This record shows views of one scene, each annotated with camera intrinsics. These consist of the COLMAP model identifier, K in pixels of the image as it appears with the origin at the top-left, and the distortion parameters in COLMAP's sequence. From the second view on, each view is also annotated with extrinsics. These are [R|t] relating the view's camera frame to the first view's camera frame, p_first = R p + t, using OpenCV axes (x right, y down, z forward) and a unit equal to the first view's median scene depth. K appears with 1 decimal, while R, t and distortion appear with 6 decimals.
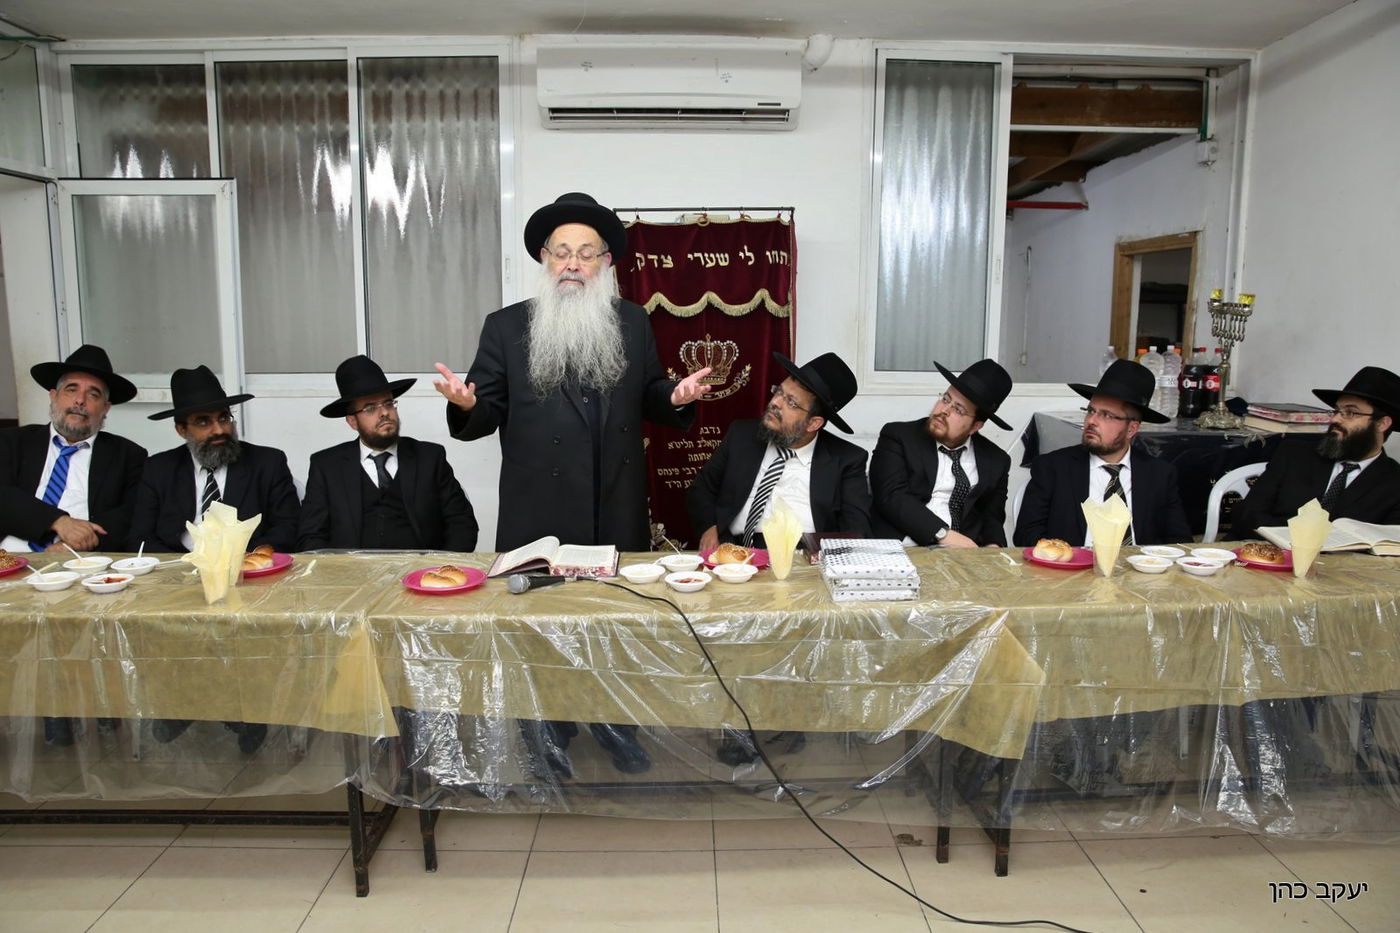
lens RADIAL K [[949.0, 0, 691.3], [0, 949.0, 454.7], [0, 0, 1]] dist [-0.090538, 0.041793]
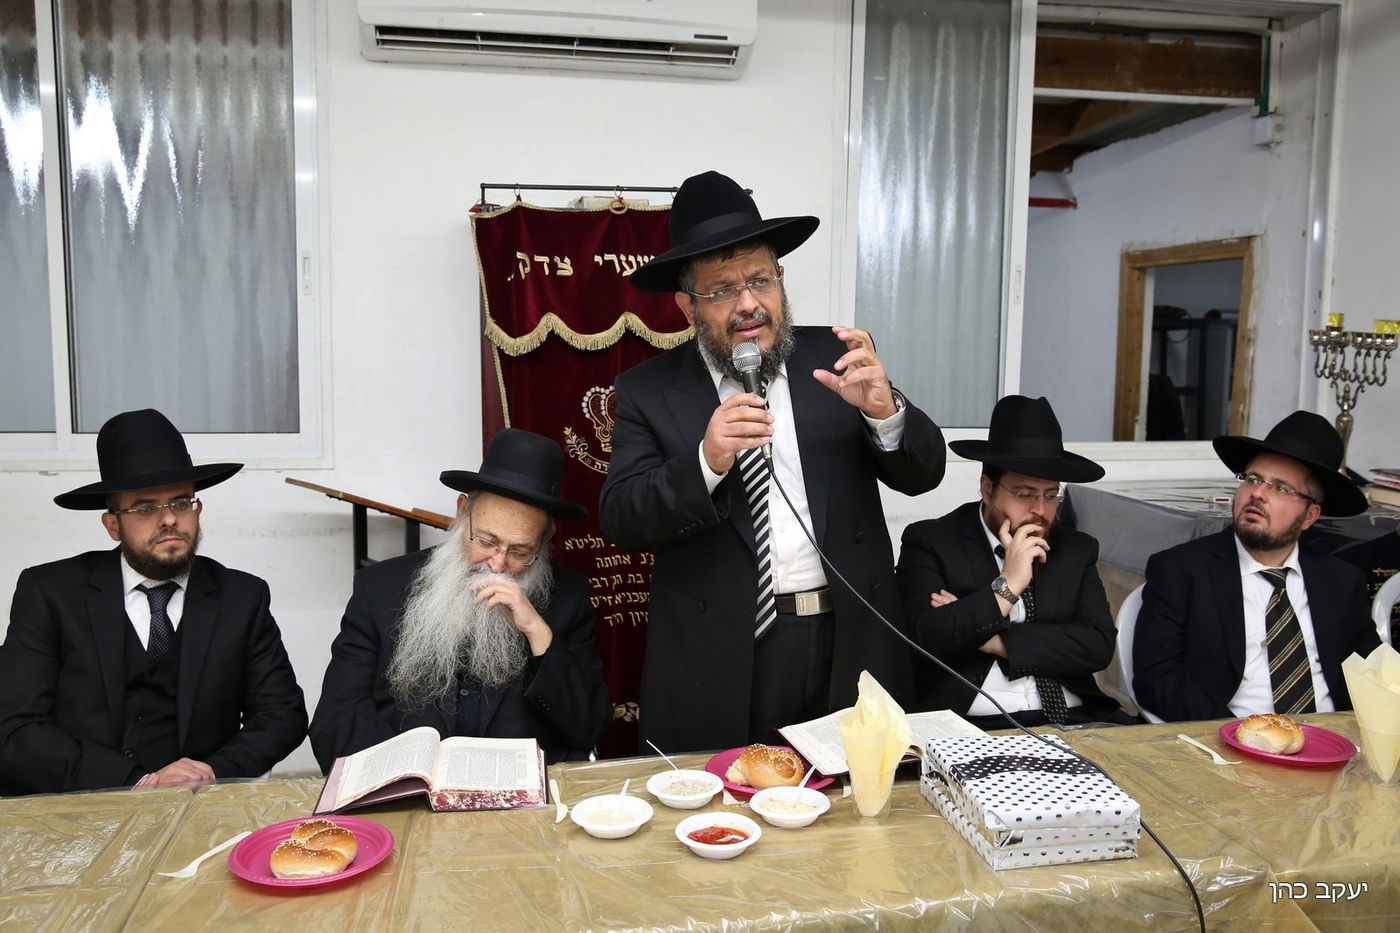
lens RADIAL K [[1164.7, 0, 689.6], [0, 1164.7, 460.0], [0, 0, 1]] dist [-0.037116, 0.038418]
pose [[0.985900, -0.009537, 0.167062, -0.072894], [0.017142, 0.998878, -0.044142, -0.030959], [-0.166454, 0.046384, 0.984958, 0.186233]]
